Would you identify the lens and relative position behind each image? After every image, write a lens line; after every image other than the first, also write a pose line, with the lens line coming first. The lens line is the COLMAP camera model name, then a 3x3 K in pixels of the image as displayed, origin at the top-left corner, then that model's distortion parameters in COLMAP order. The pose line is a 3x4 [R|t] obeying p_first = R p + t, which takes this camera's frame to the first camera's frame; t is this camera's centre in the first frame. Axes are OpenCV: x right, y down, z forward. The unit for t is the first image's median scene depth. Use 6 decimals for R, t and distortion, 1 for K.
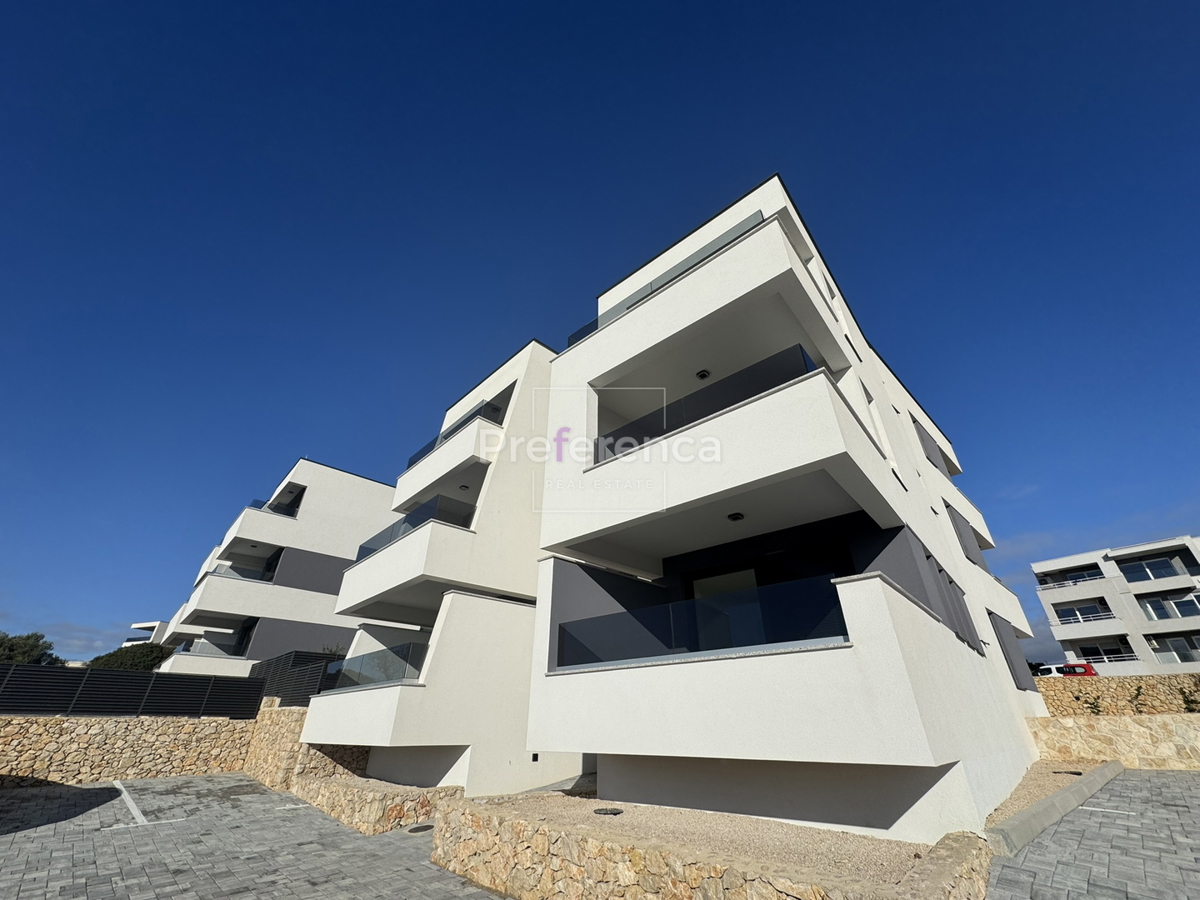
lens RADIAL K [[473.7, 0, 601.2], [0, 473.7, 449.6], [0, 0, 1]] dist [0.000749, -0.000260]
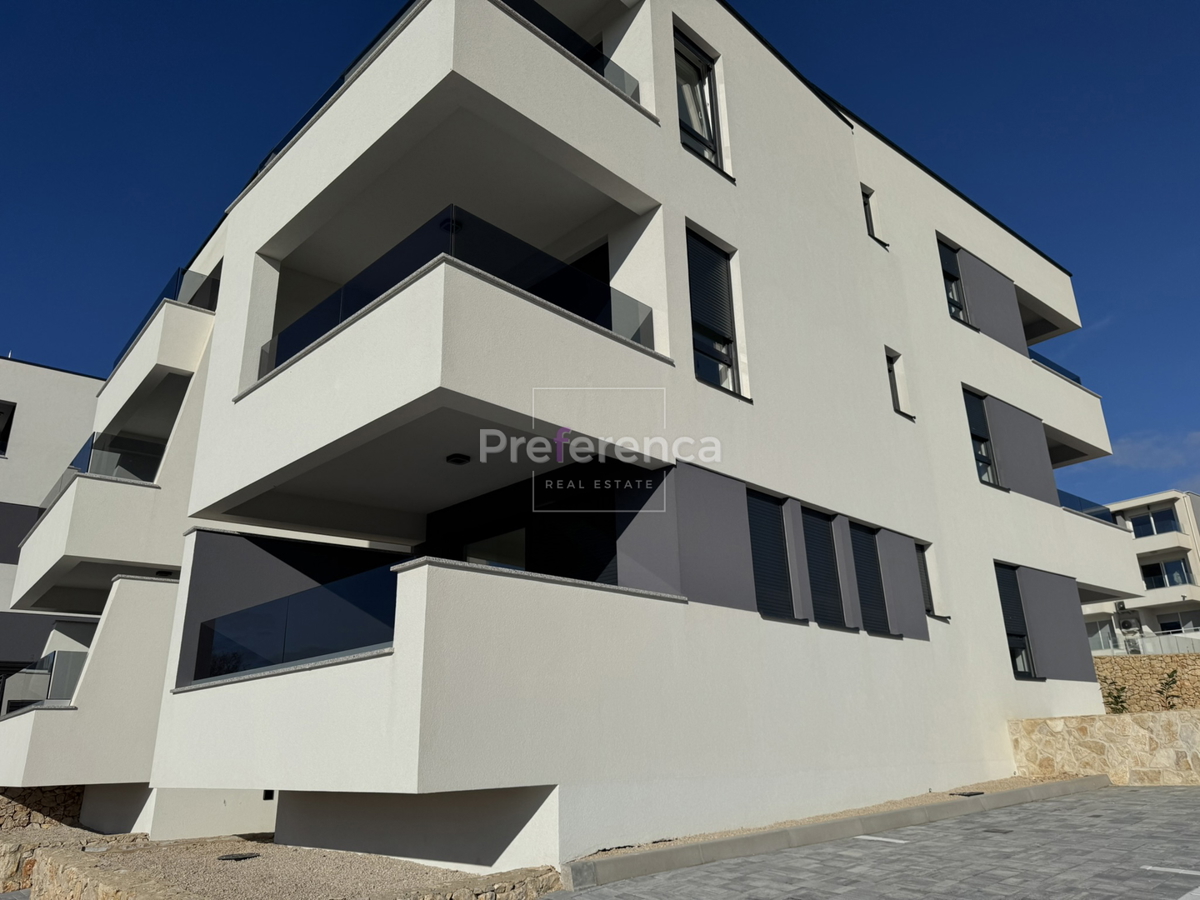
lens RADIAL K [[846.9, 0, 600.1], [0, 846.9, 450.6], [0, 0, 1]] dist [-0.001451, 0.001429]
pose [[0.997435, -0.048918, -0.052262, 0.463749], [0.058048, 0.979946, 0.190622, -0.070463], [0.041889, -0.193167, 0.980271, -0.125938]]
